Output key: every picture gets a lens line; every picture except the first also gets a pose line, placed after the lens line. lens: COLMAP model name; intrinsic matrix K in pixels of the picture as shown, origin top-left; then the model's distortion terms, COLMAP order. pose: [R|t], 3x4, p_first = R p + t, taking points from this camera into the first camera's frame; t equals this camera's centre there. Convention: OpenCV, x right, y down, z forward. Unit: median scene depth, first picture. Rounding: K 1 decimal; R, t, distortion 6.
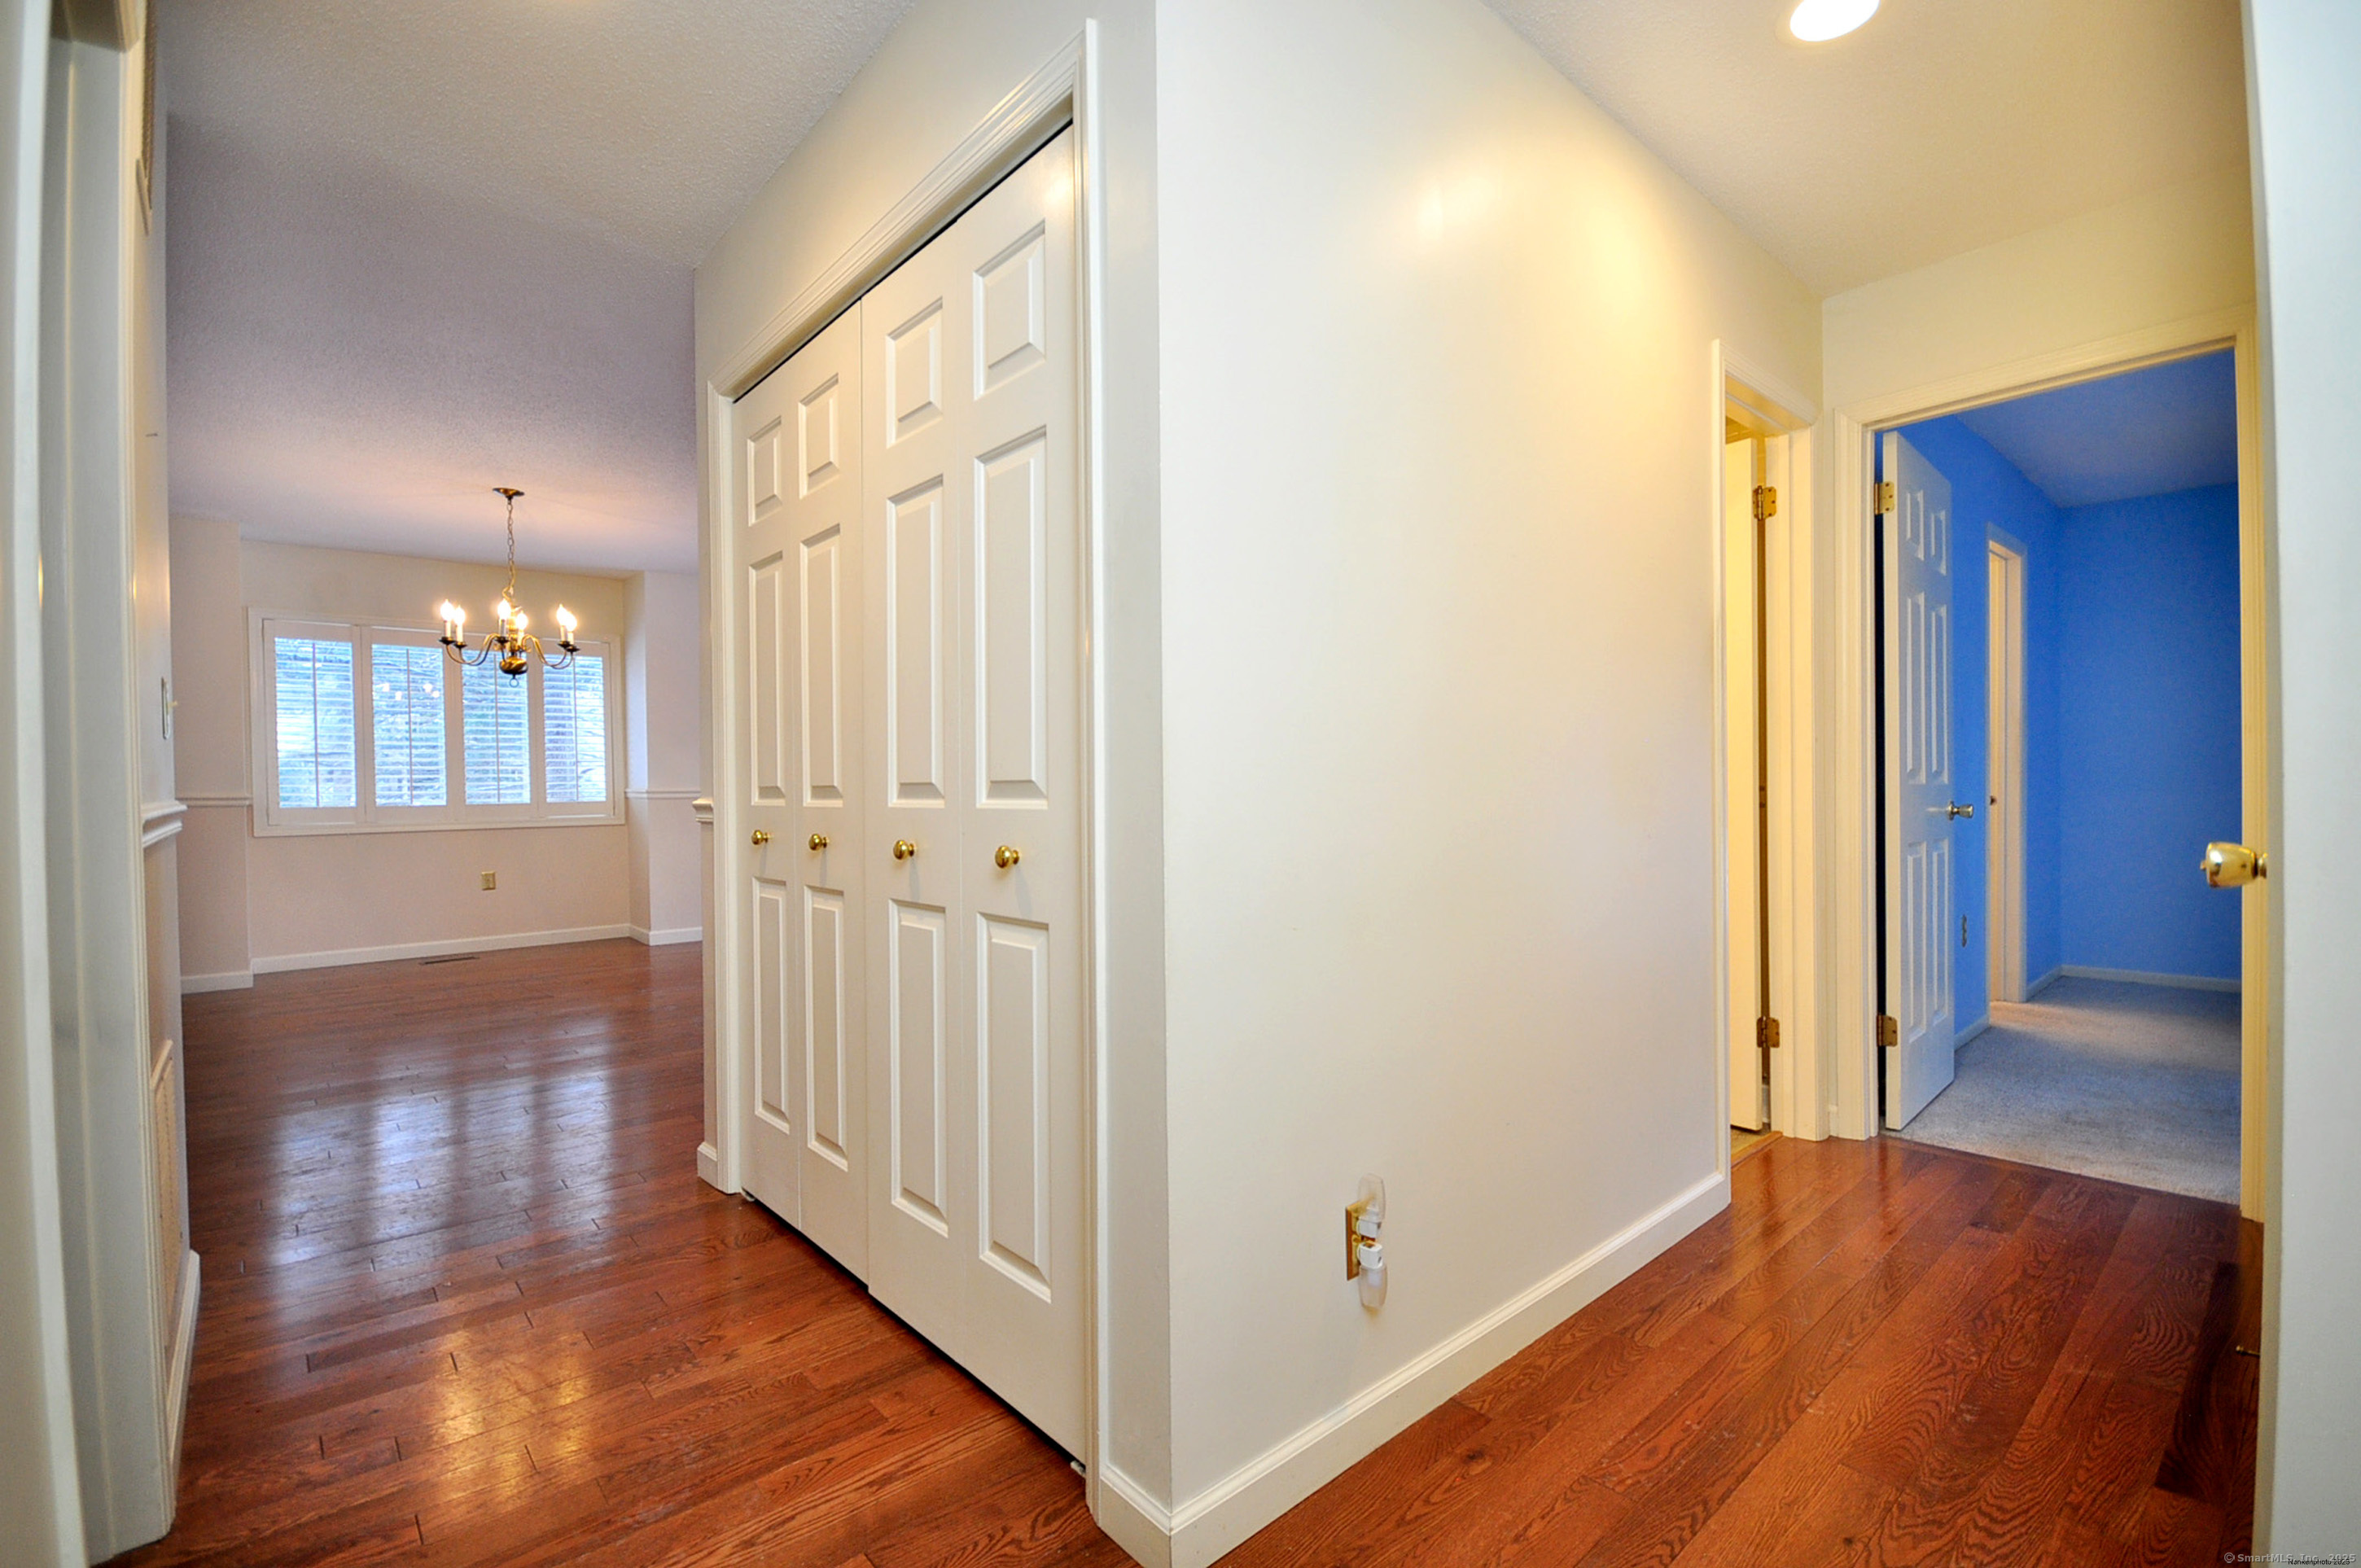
lens RADIAL K [[1057.4, 0, 1164.2], [0, 1057.4, 783.2], [0, 0, 1]] dist [0.009060, -0.000377]
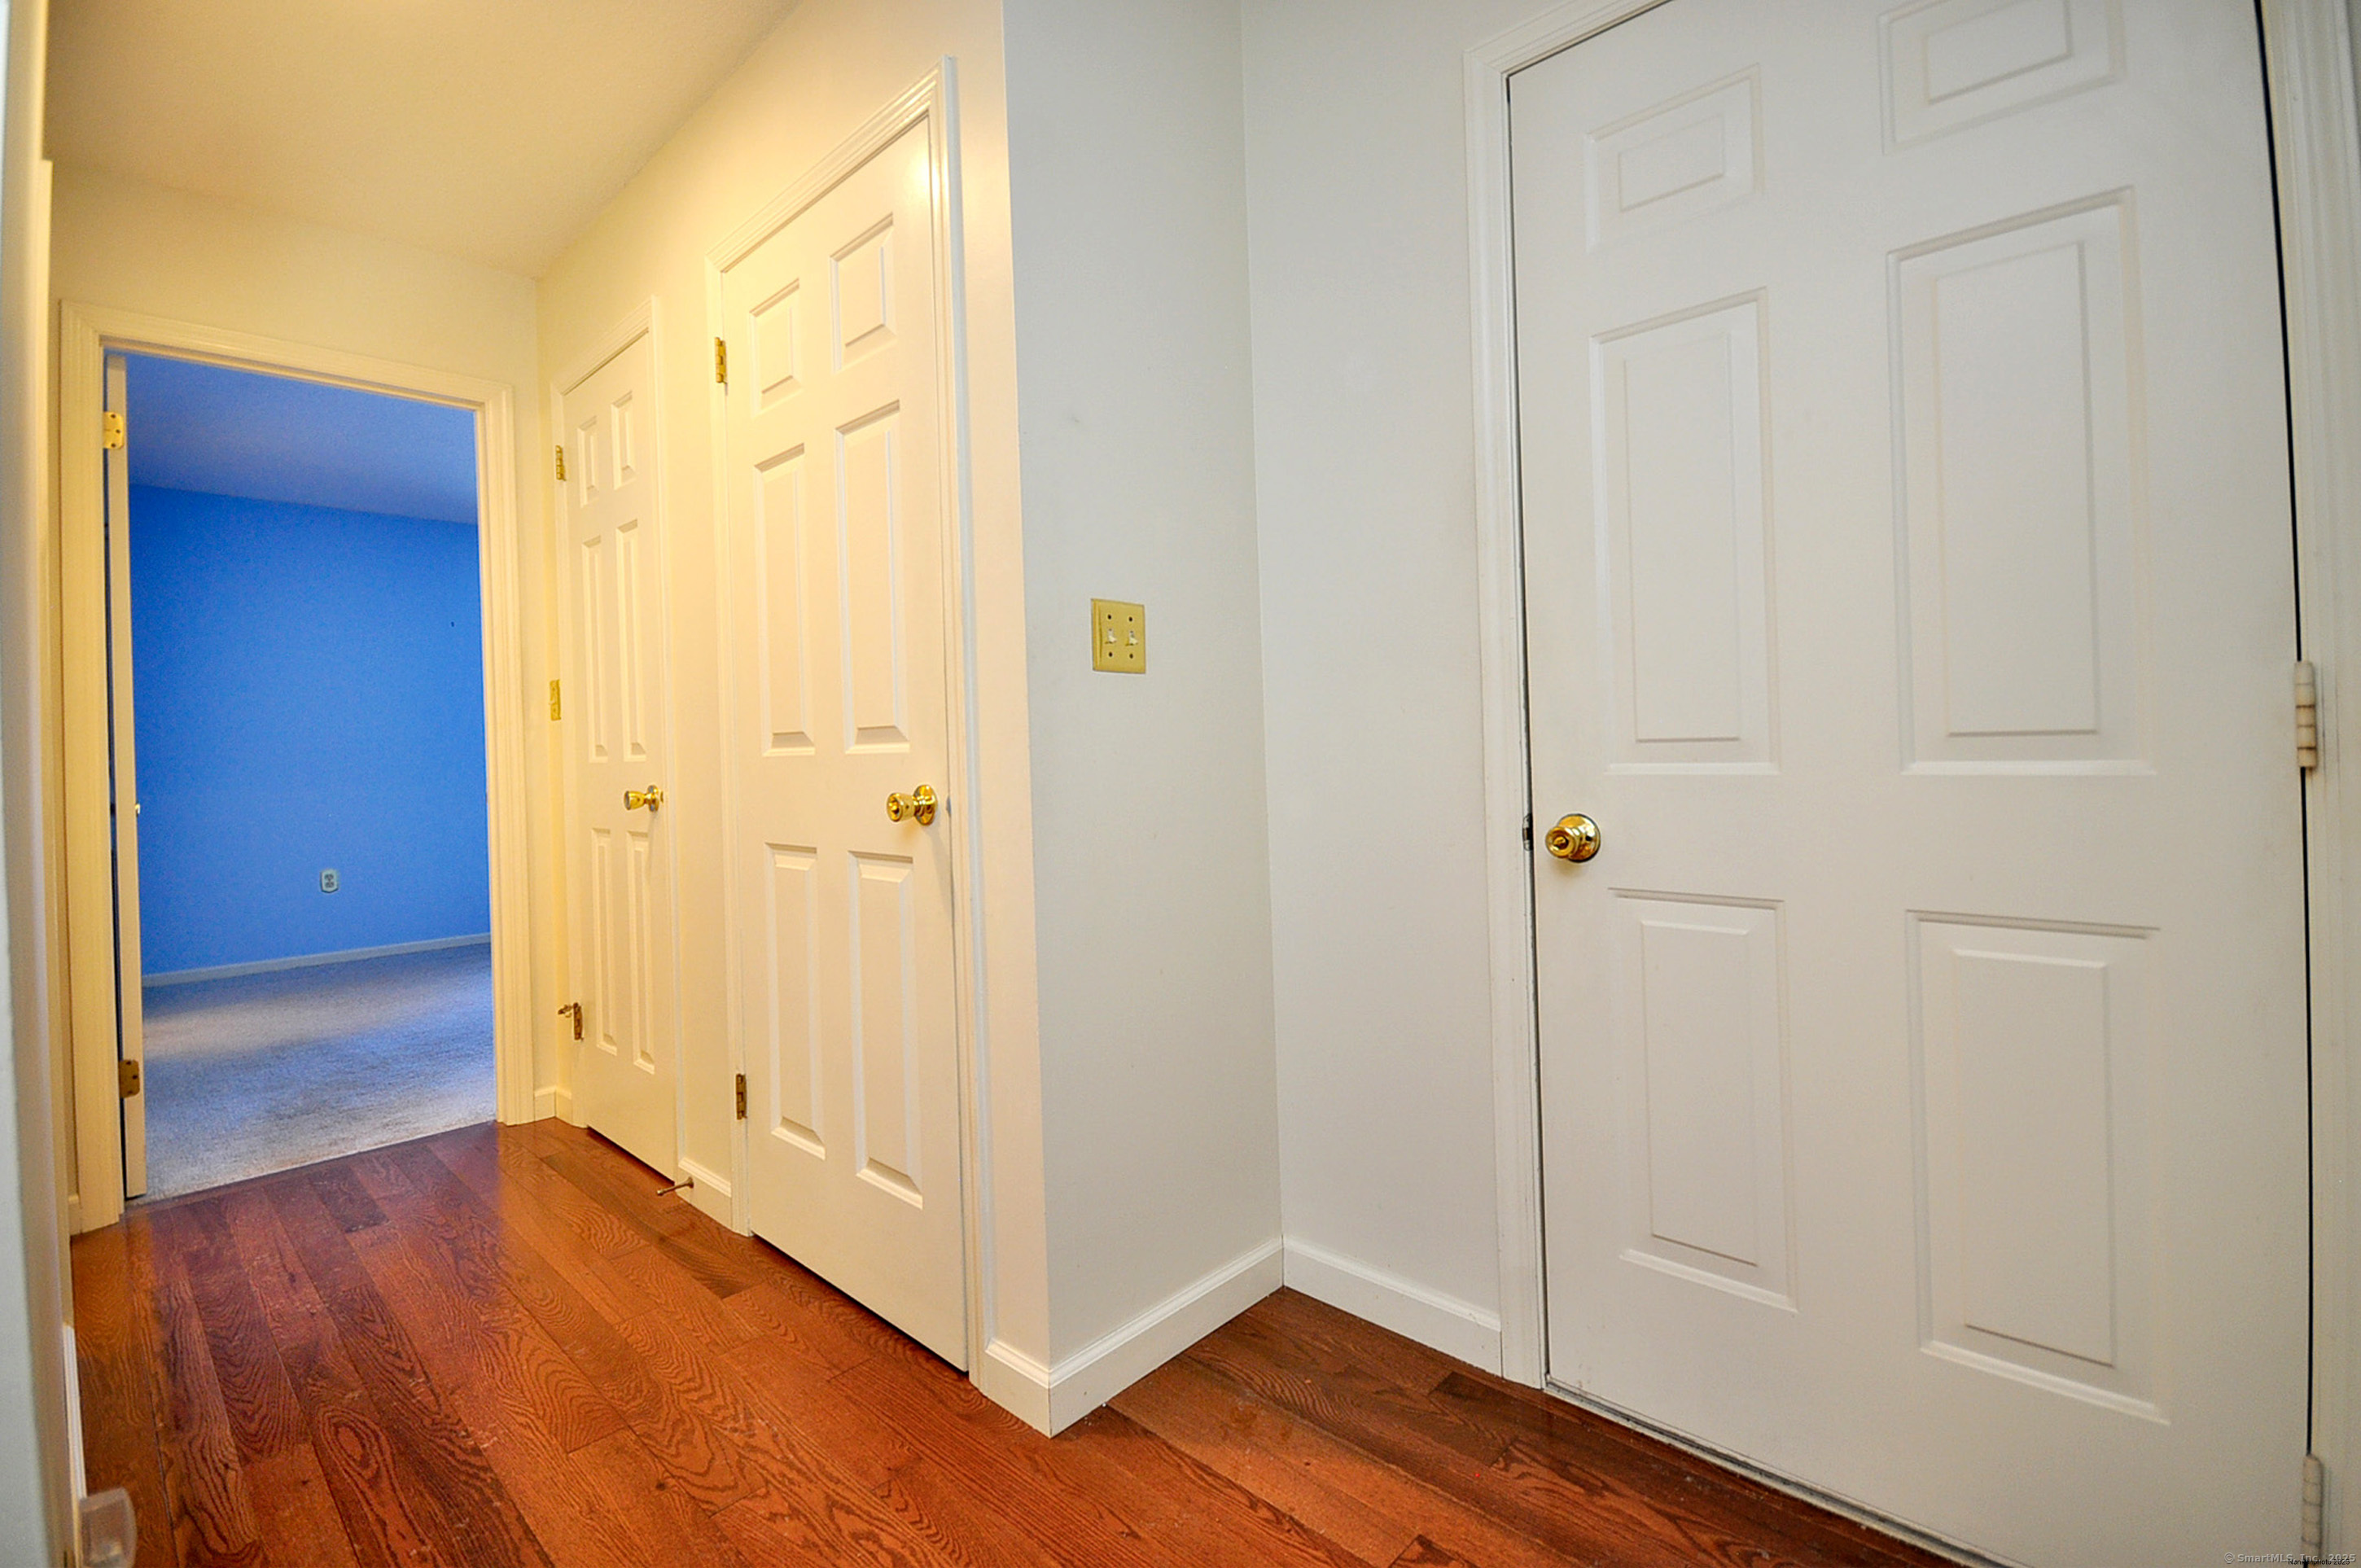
lens RADIAL K [[1057.4, 0, 1165.1], [0, 1057.4, 771.7], [0, 0, 1]] dist [0.009060, -0.000377]
pose [[-0.074781, -0.000149, 0.997200, -0.316205], [0.021905, 0.999758, 0.001792, 0.026817], [-0.996959, 0.021978, -0.074760, 0.446342]]
